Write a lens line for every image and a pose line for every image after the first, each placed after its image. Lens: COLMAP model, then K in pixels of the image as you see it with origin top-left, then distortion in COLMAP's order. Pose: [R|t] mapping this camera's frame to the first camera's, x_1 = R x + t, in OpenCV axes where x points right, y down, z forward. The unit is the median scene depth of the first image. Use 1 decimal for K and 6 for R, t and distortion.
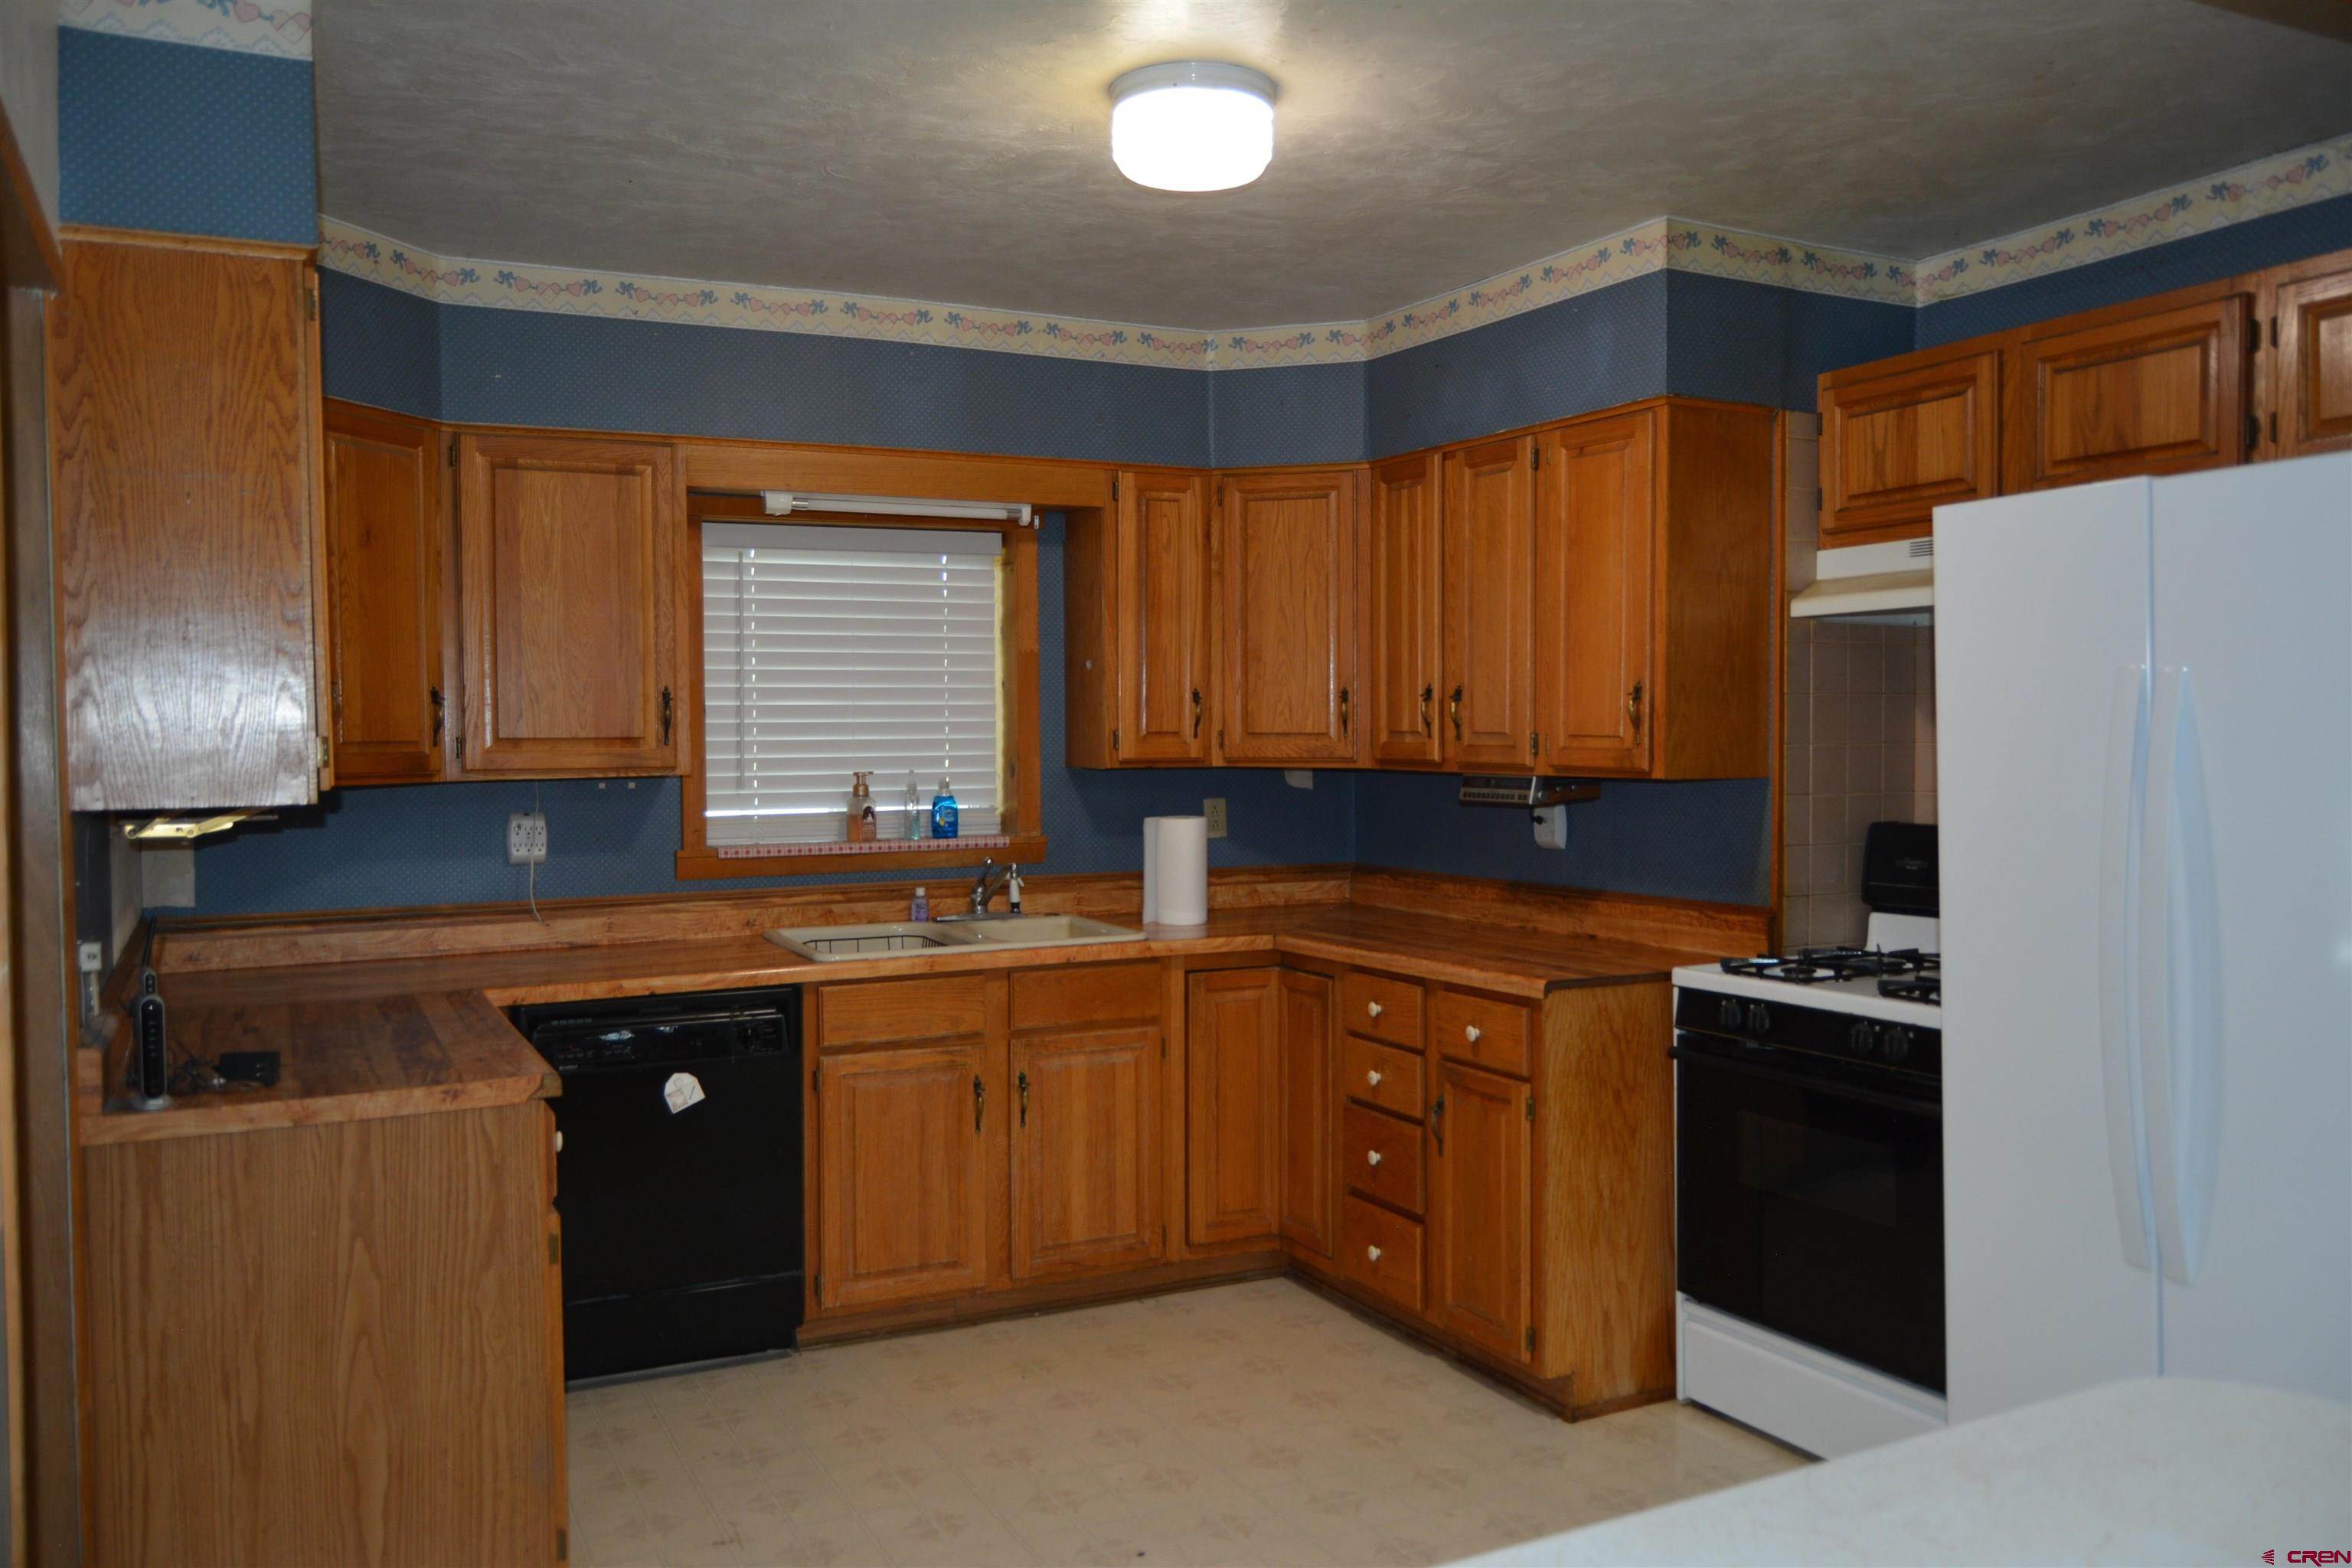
lens RADIAL K [[1804.1, 0, 1176.0], [0, 1804.1, 784.0], [0, 0, 1]] dist [-0.010601, 0.005040]
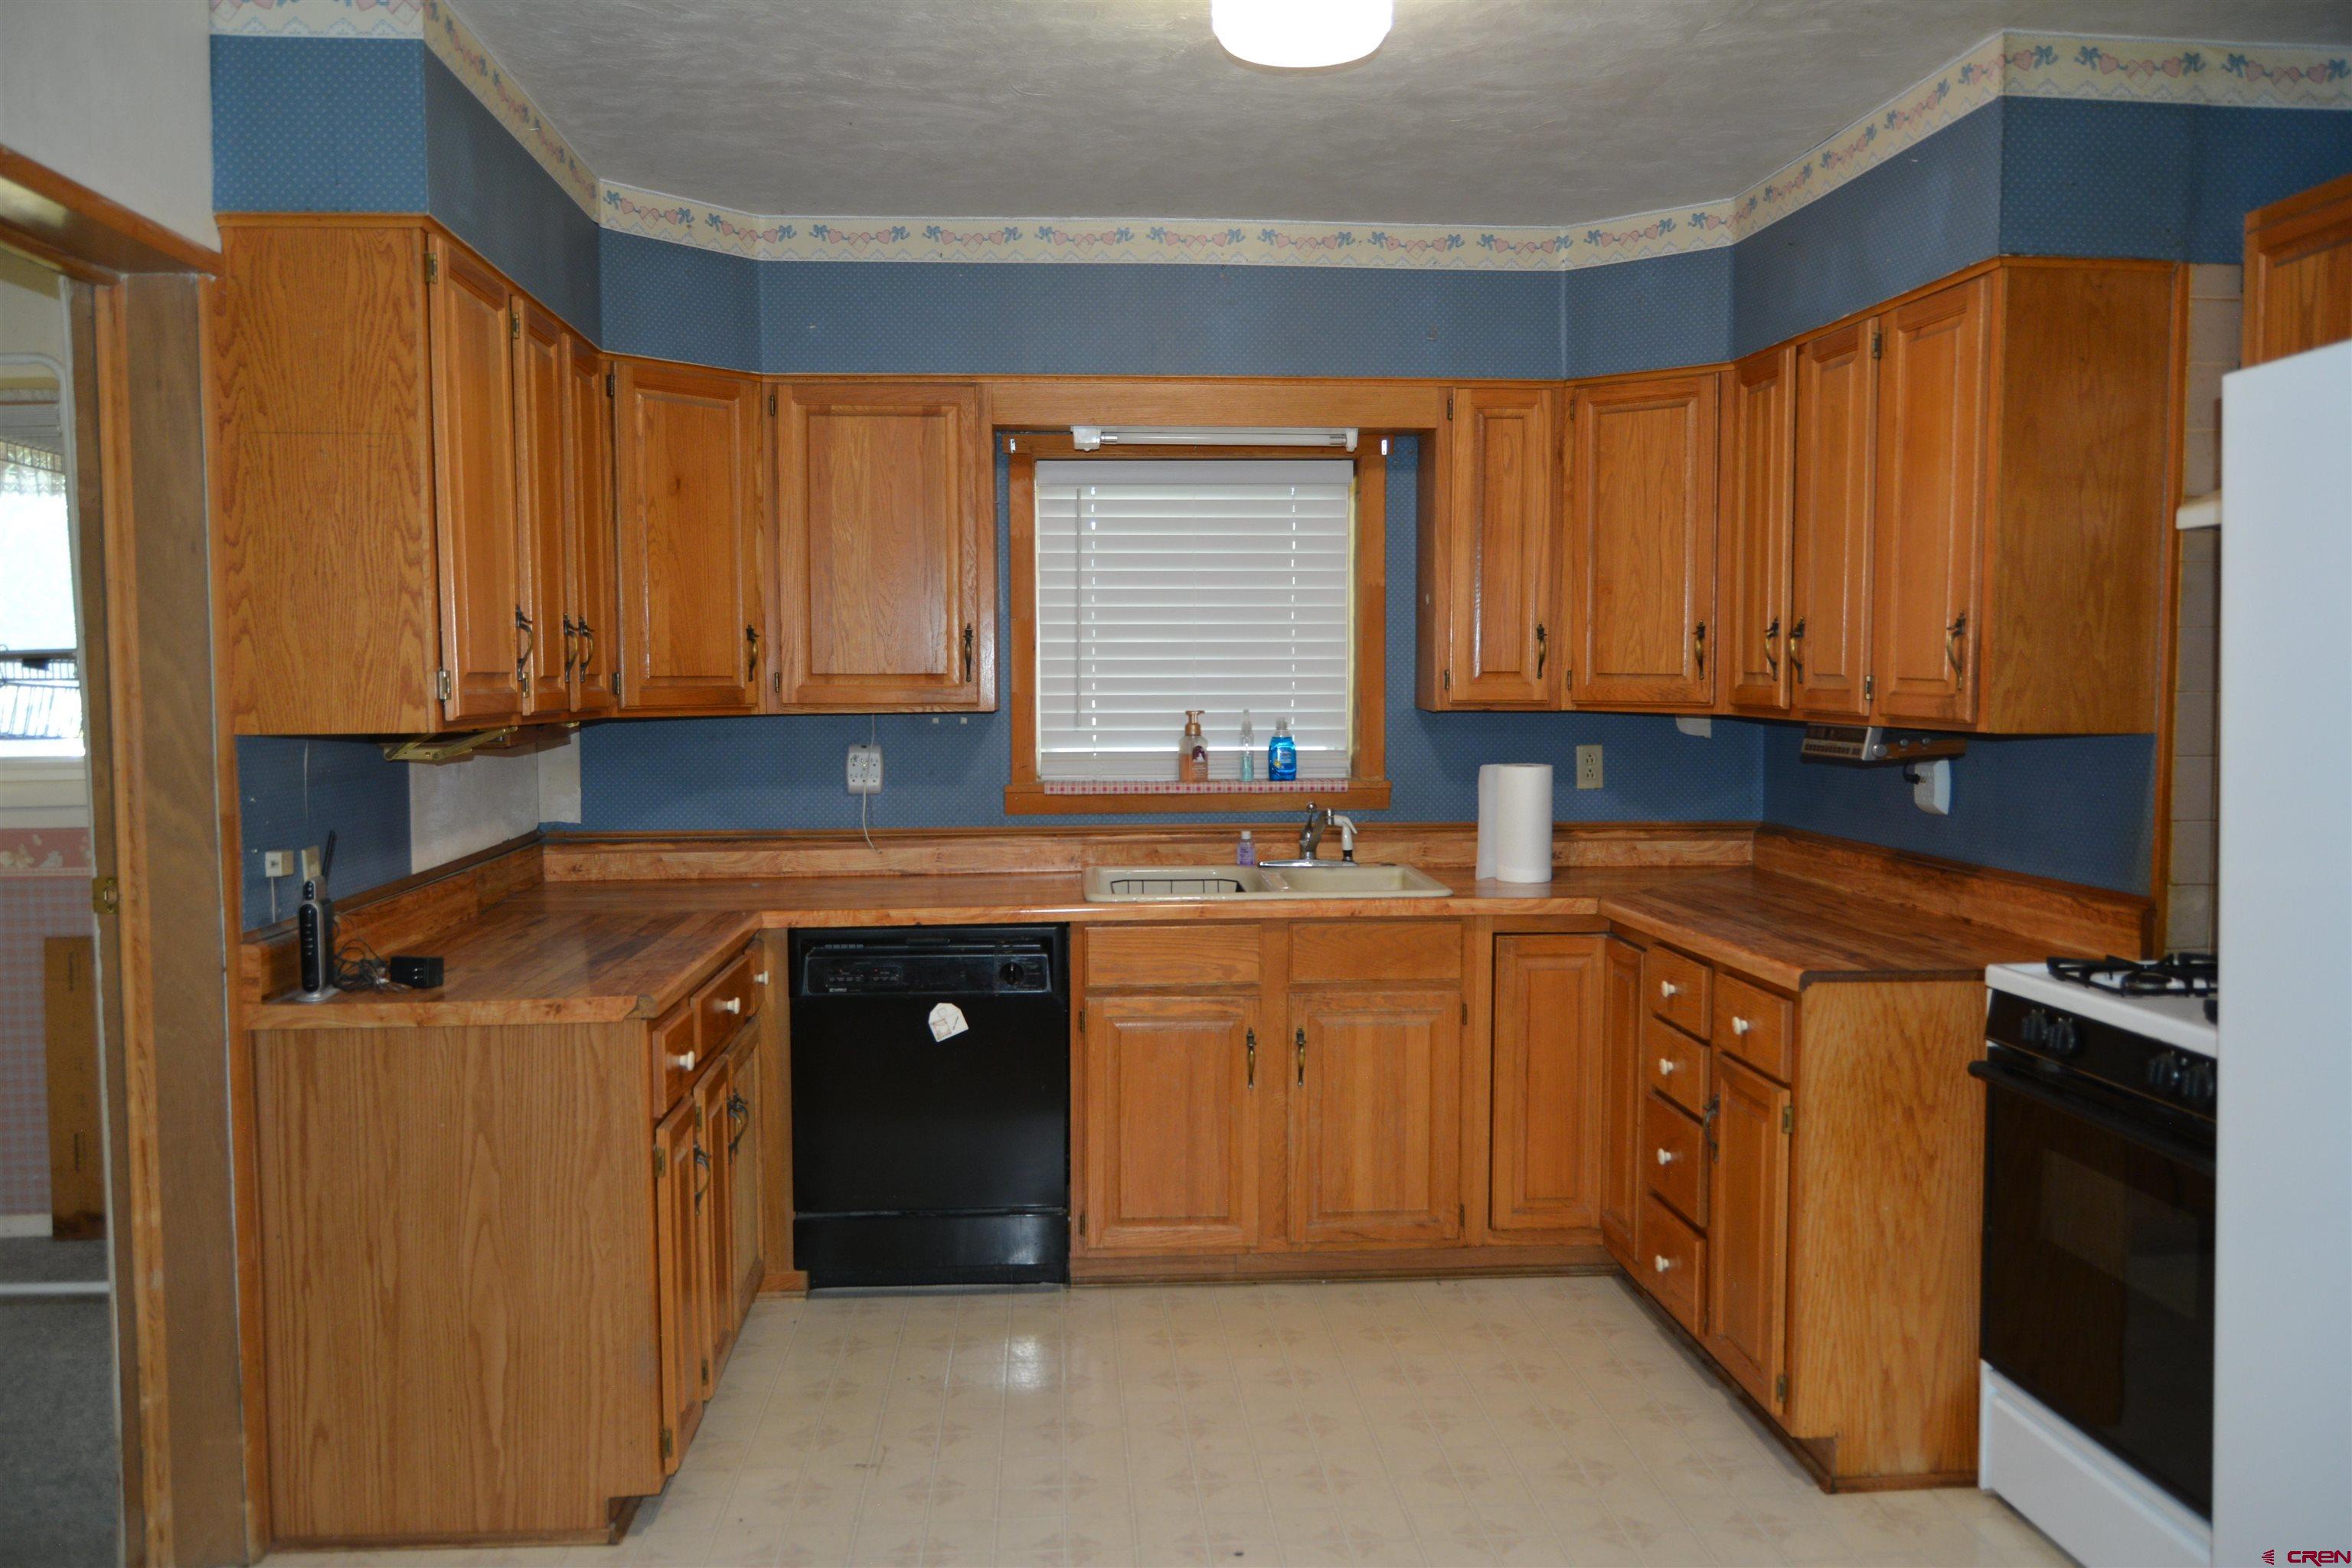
lens RADIAL K [[1804.1, 0, 1176.0], [0, 1804.1, 784.0], [0, 0, 1]] dist [-0.010601, 0.005040]
pose [[0.927183, 0.028961, -0.373487, 0.217556], [-0.016297, 0.999182, 0.037021, -0.003578], [0.374254, -0.028239, 0.926896, 0.101904]]
